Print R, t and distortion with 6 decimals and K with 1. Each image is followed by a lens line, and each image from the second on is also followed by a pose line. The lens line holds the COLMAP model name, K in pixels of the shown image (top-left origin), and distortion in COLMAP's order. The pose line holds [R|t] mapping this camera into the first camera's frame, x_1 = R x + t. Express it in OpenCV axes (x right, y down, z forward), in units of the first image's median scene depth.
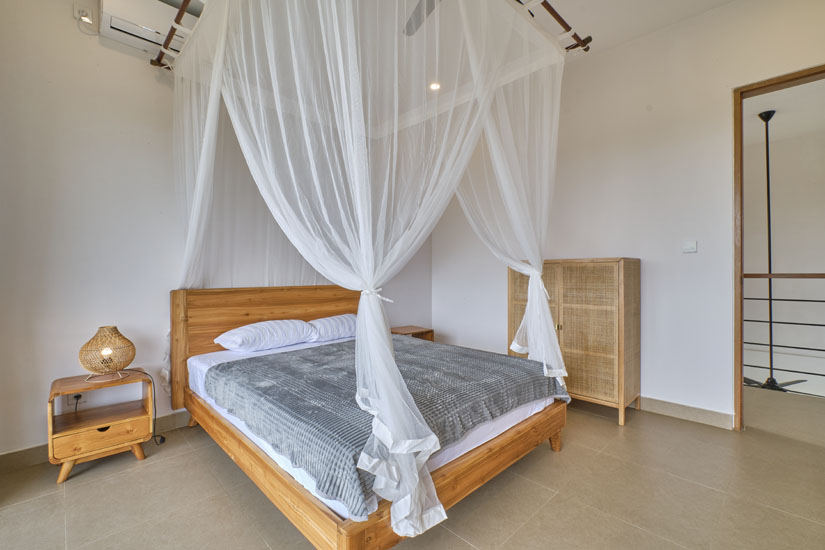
lens RADIAL K [[365.0, 0, 410.9], [0, 365.0, 273.0], [0, 0, 1]] dist [0.007124, -0.009110]
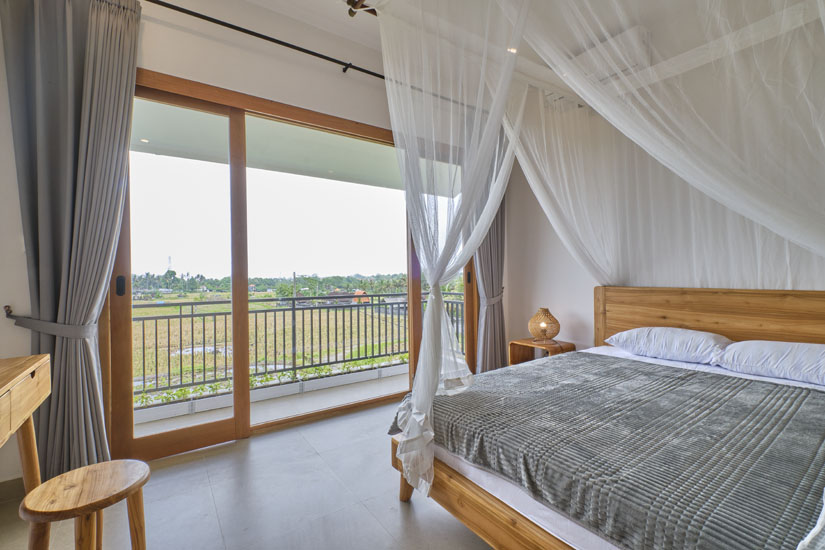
lens RADIAL K [[365.0, 0, 410.9], [0, 365.0, 273.0], [0, 0, 1]] dist [0.007124, -0.009110]
pose [[-0.153068, 0.004612, -0.988205, 0.593389], [0.008999, 0.999954, 0.003273, -0.004183], [0.988175, -0.008392, -0.153103, 0.573118]]
